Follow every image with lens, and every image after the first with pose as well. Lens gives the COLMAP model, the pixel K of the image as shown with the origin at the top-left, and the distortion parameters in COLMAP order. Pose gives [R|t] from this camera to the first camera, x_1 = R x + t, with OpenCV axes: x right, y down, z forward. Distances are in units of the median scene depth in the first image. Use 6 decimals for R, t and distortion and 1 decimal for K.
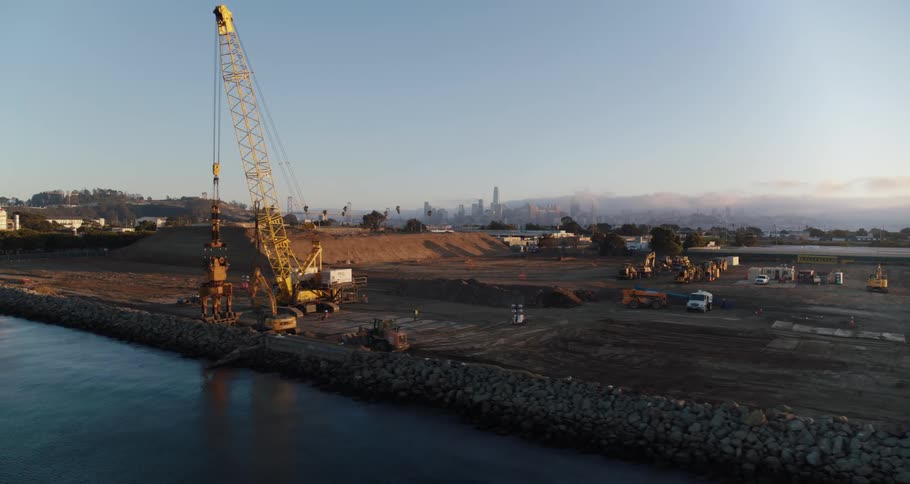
lens RADIAL K [[629.7, 0, 462.4], [0, 629.7, 242.3], [0, 0, 1]] dist [-0.111029, 0.066210]
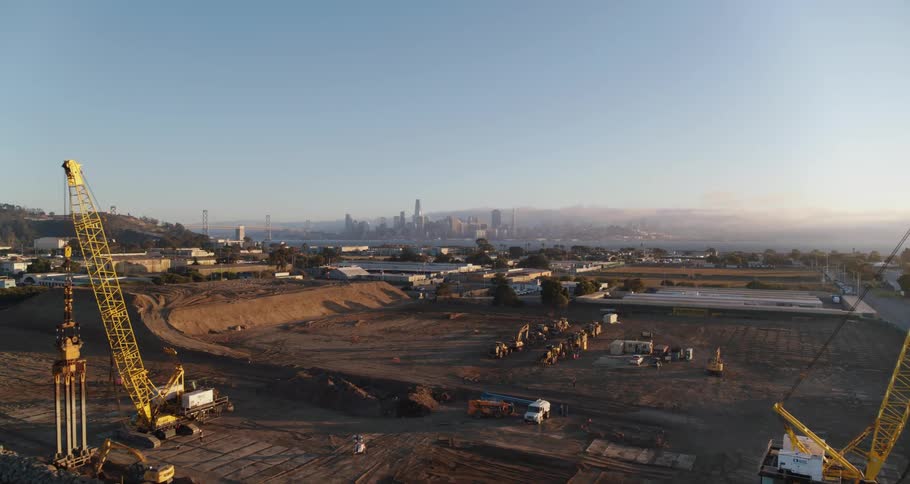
lens RADIAL K [[629.7, 0, 462.4], [0, 629.7, 242.3], [0, 0, 1]] dist [-0.111029, 0.066210]
pose [[0.992592, -0.004135, 0.121424, 0.051182], [0.006100, 0.999856, -0.015823, -0.081223], [-0.121341, 0.016446, 0.992475, -0.037587]]
